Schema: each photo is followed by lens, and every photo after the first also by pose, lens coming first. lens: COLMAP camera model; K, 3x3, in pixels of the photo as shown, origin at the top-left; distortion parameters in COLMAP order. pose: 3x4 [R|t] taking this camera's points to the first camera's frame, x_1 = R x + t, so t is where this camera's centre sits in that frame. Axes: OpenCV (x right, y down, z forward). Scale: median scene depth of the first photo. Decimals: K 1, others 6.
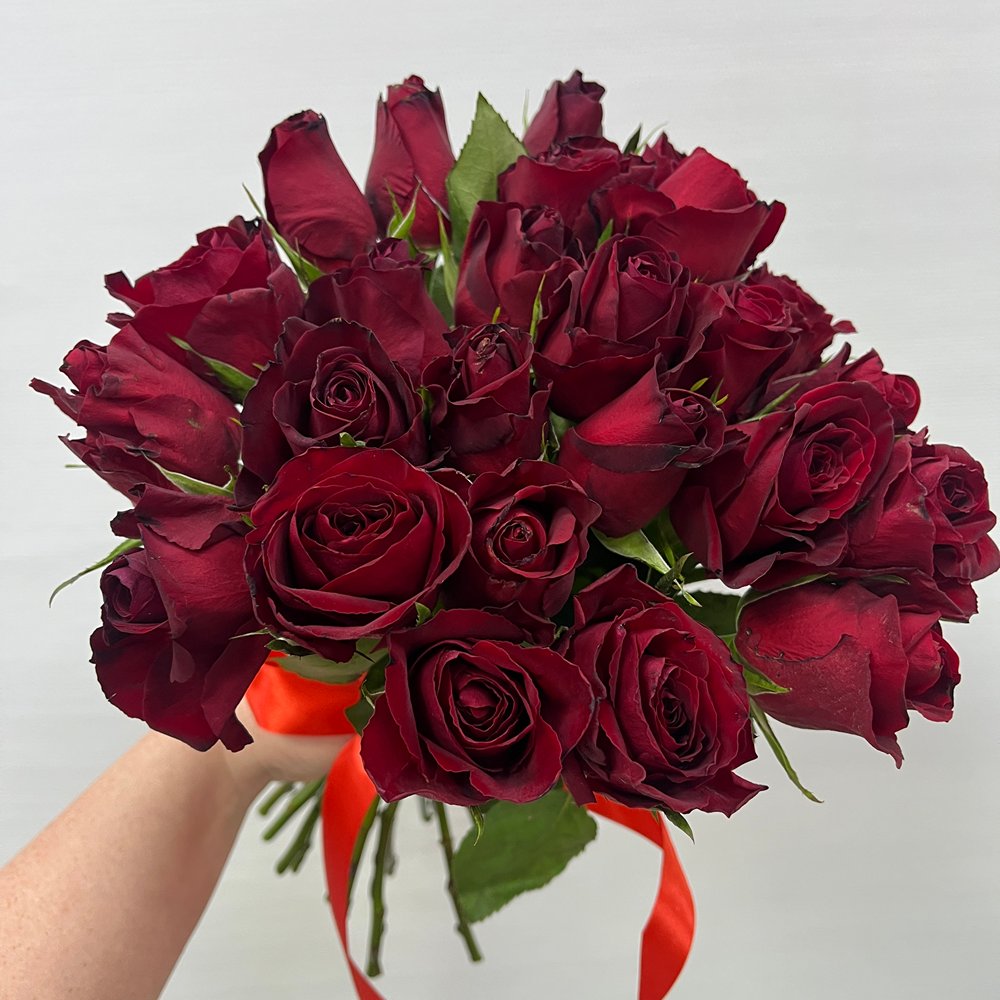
lens RADIAL K [[1004.9, 0, 500.0], [0, 1004.9, 500.0], [0, 0, 1]] dist [0.020596, -0.241574]
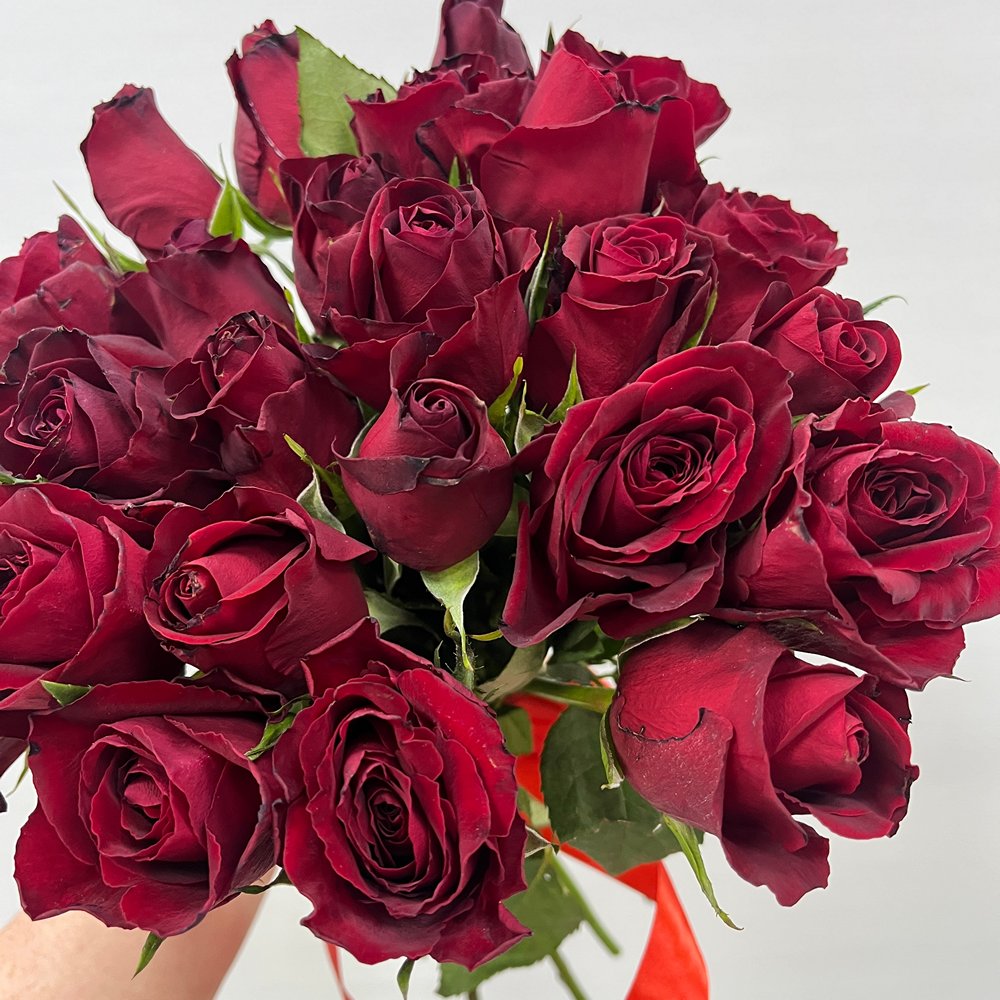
lens RADIAL K [[1029.2, 0, 500.0], [0, 1029.2, 500.0], [0, 0, 1]] dist [-0.017292, -0.013405]
pose [[0.952194, -0.041825, -0.302617, 0.417738], [0.049322, 0.998635, 0.017174, -0.029550], [0.301486, -0.031279, 0.952957, 0.269794]]
